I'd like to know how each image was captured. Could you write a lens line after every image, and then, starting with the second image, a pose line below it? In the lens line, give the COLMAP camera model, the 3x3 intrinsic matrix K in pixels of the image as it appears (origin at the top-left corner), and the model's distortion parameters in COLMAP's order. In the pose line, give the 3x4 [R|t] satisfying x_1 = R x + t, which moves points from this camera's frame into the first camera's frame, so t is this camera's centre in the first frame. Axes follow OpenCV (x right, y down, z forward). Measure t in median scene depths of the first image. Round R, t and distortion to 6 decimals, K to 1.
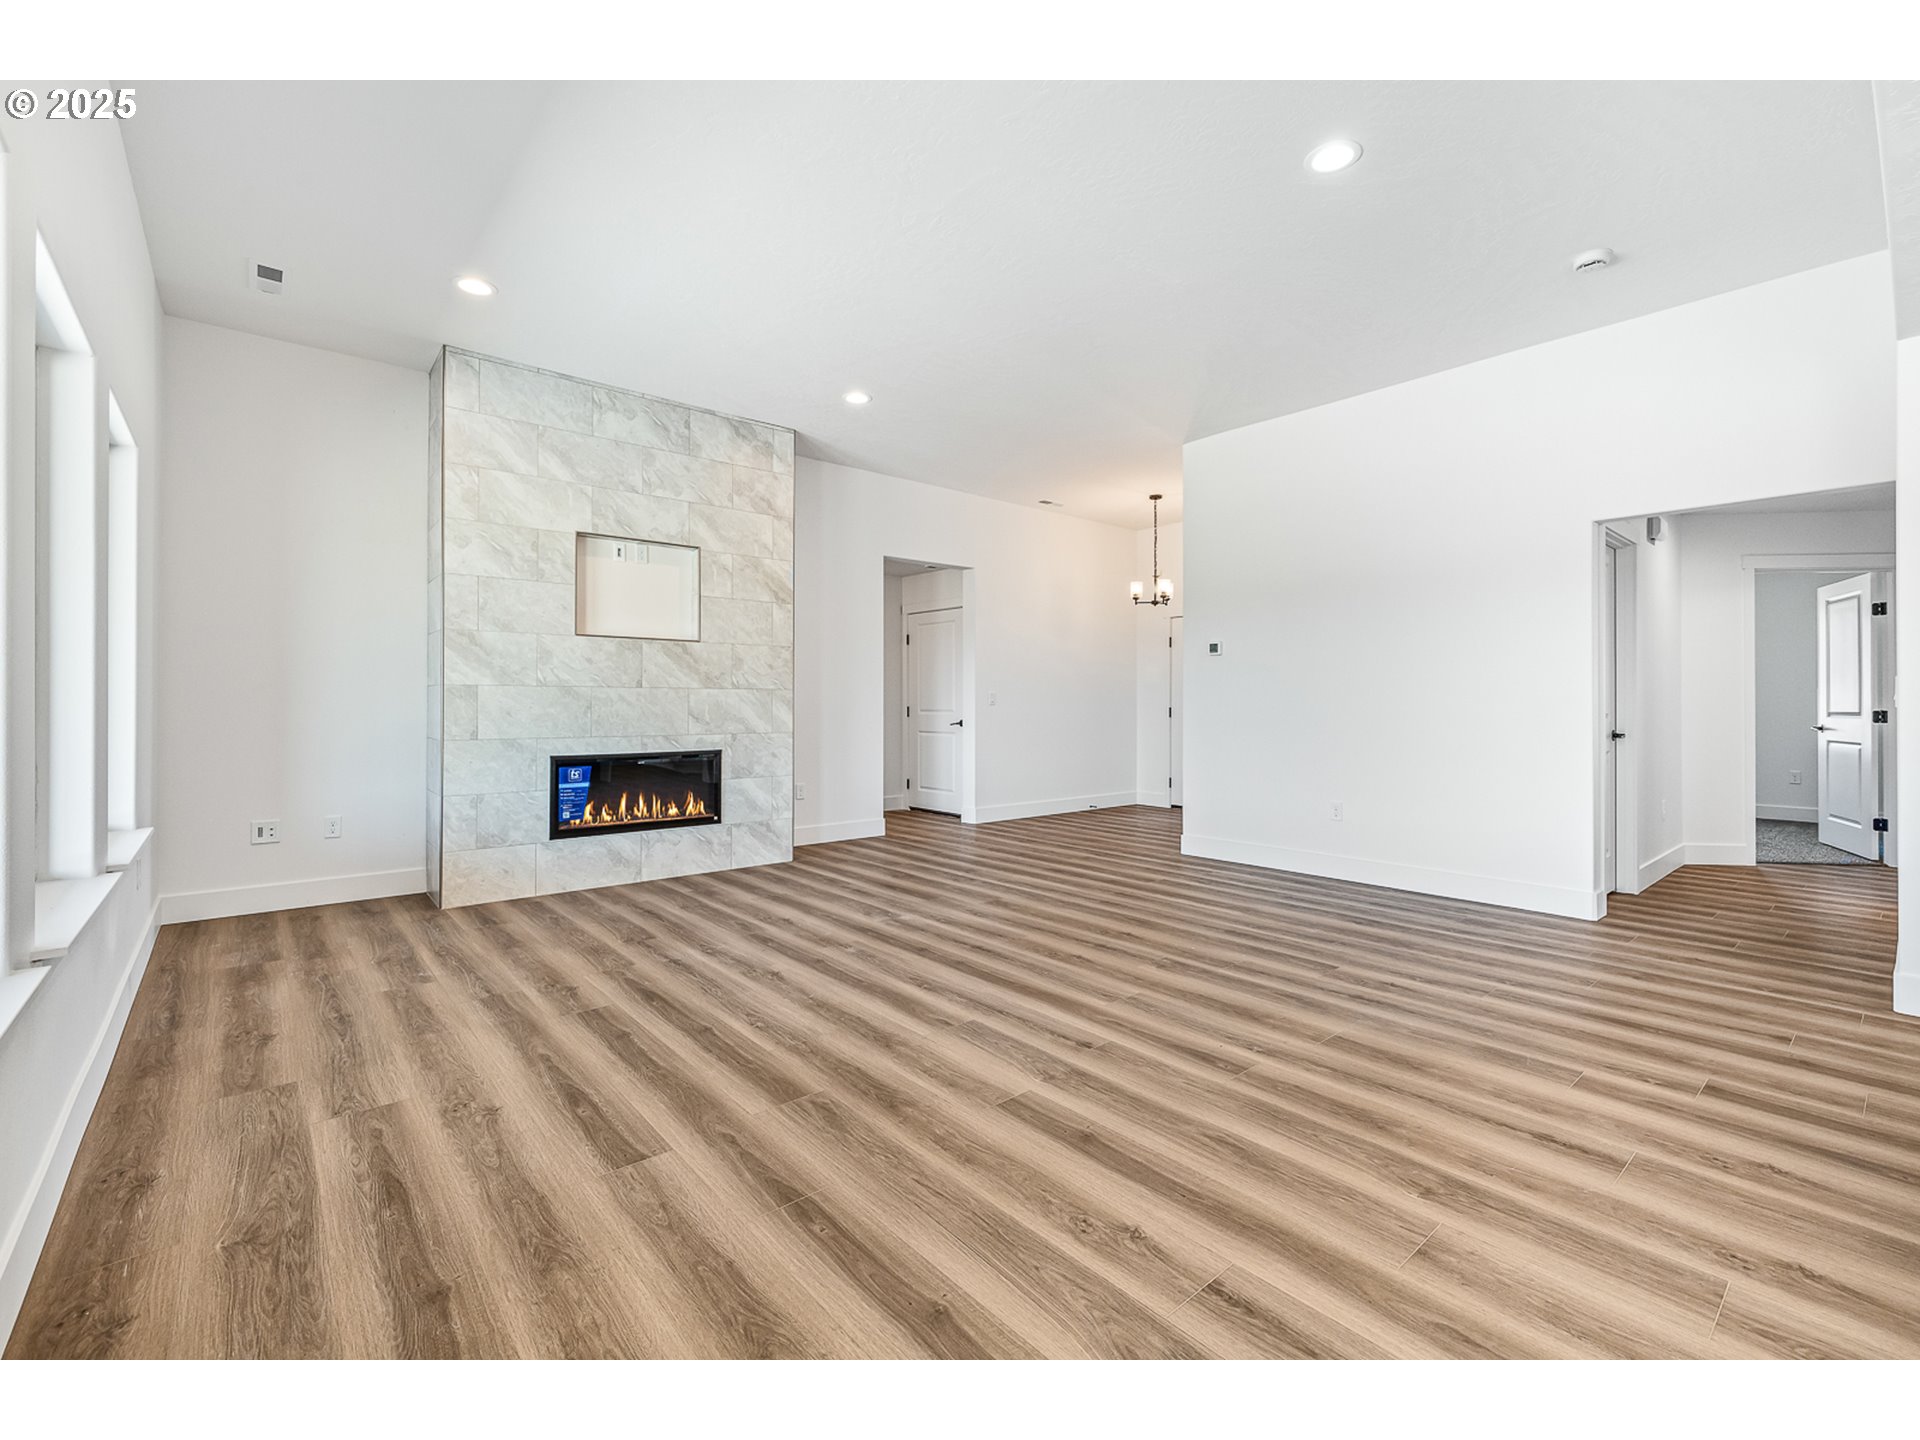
lens RADIAL K [[840.2, 0, 966.0], [0, 840.2, 707.5], [0, 0, 1]] dist [-0.001939, -0.000024]
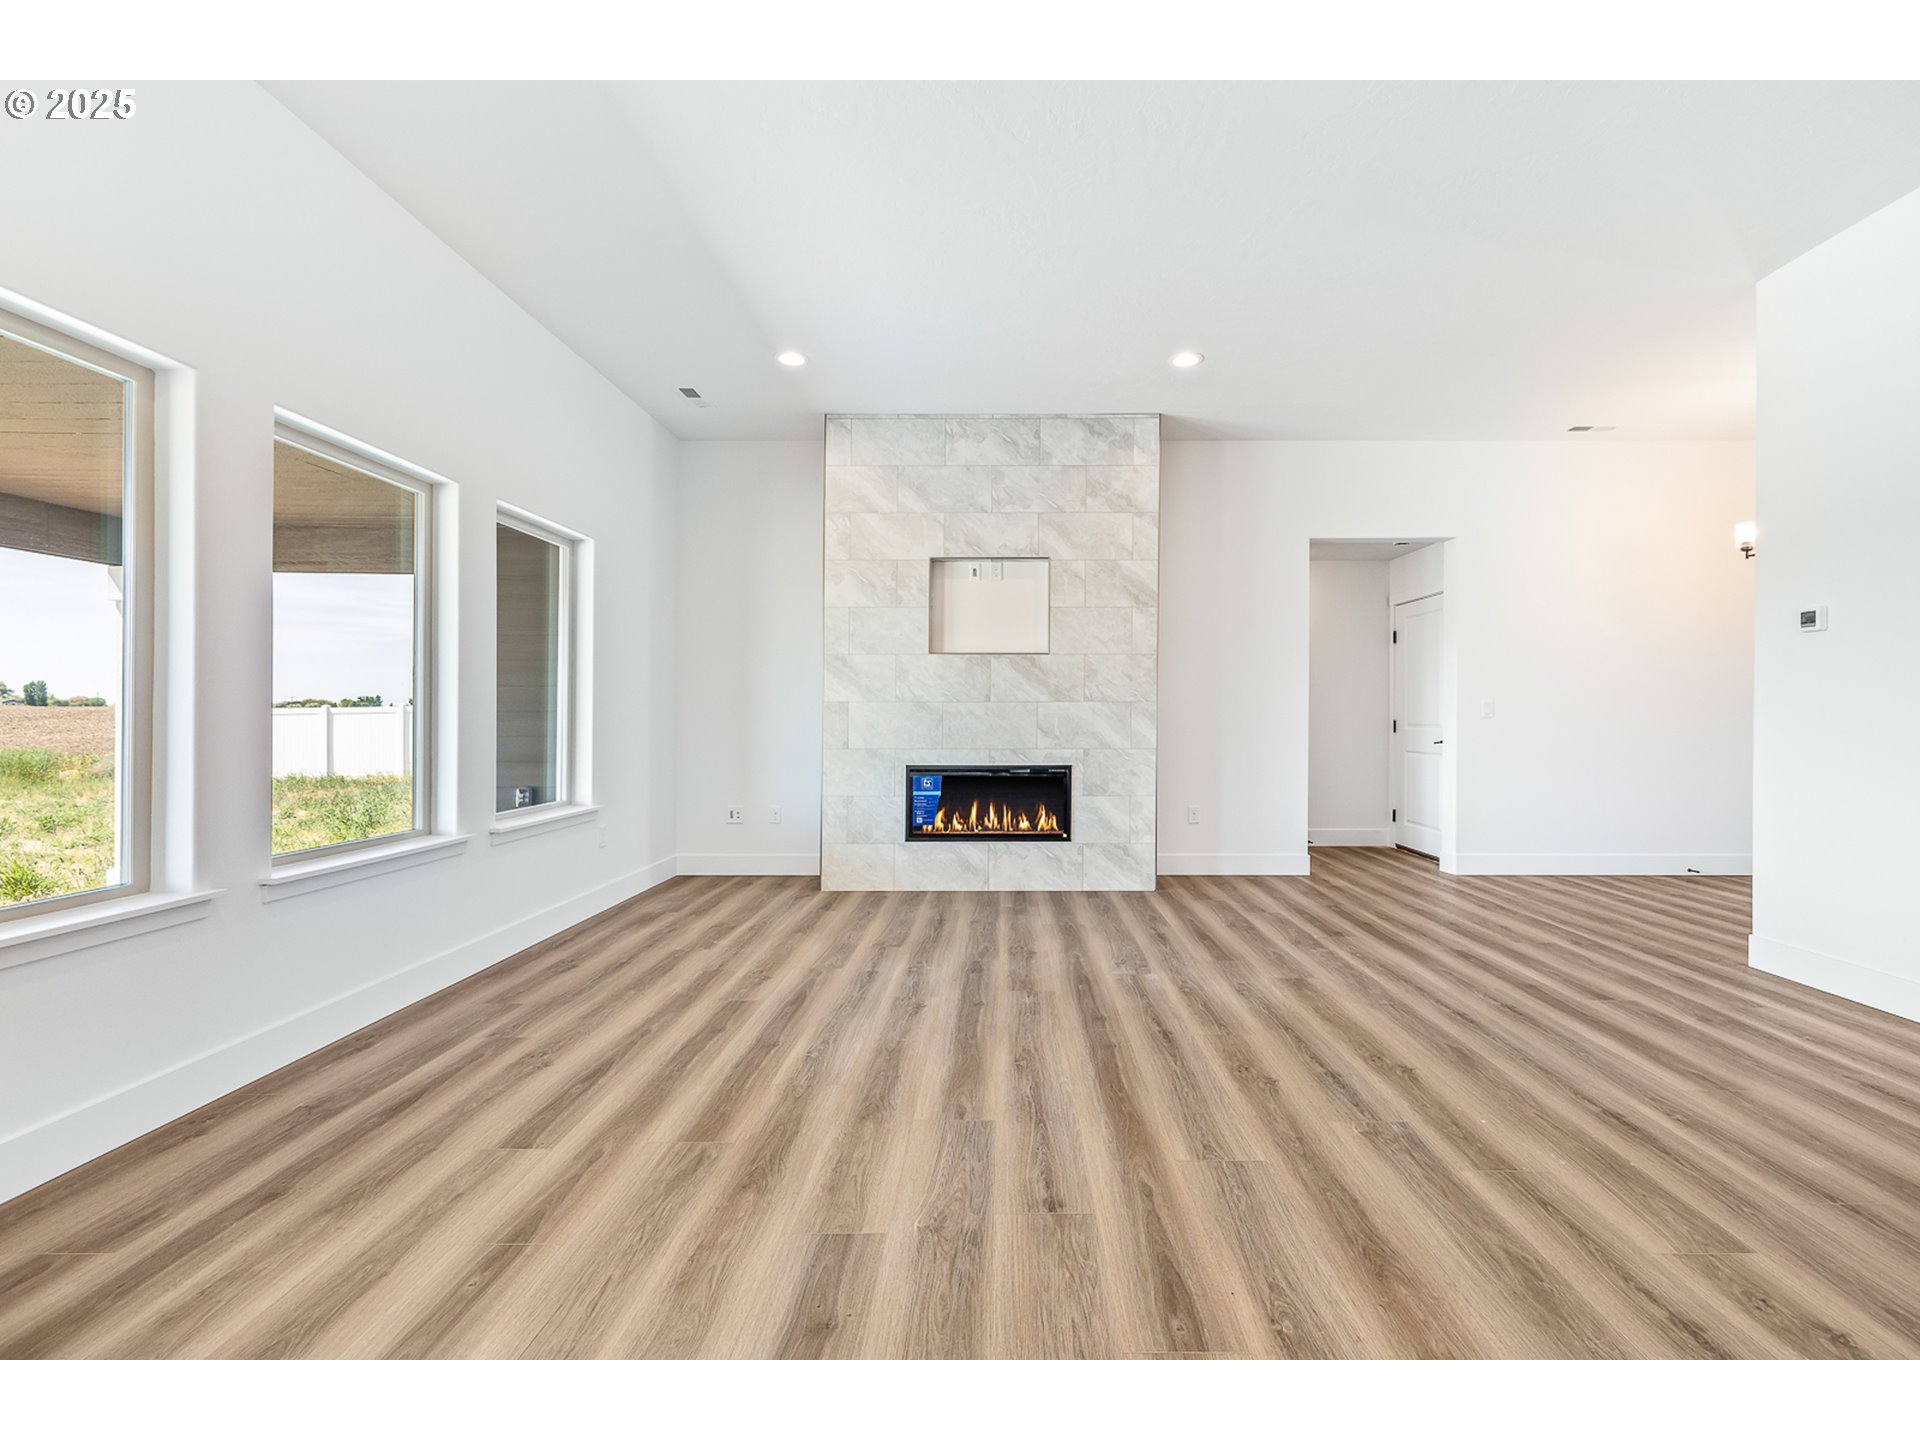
lens RADIAL K [[840.2, 0, 965.3], [0, 840.2, 723.5], [0, 0, 1]] dist [-0.001939, -0.000024]
pose [[0.751346, 0.002803, -0.659903, 0.265775], [-0.000682, 0.999994, 0.003471, -0.000670], [0.659909, -0.002158, 0.751343, 0.207785]]
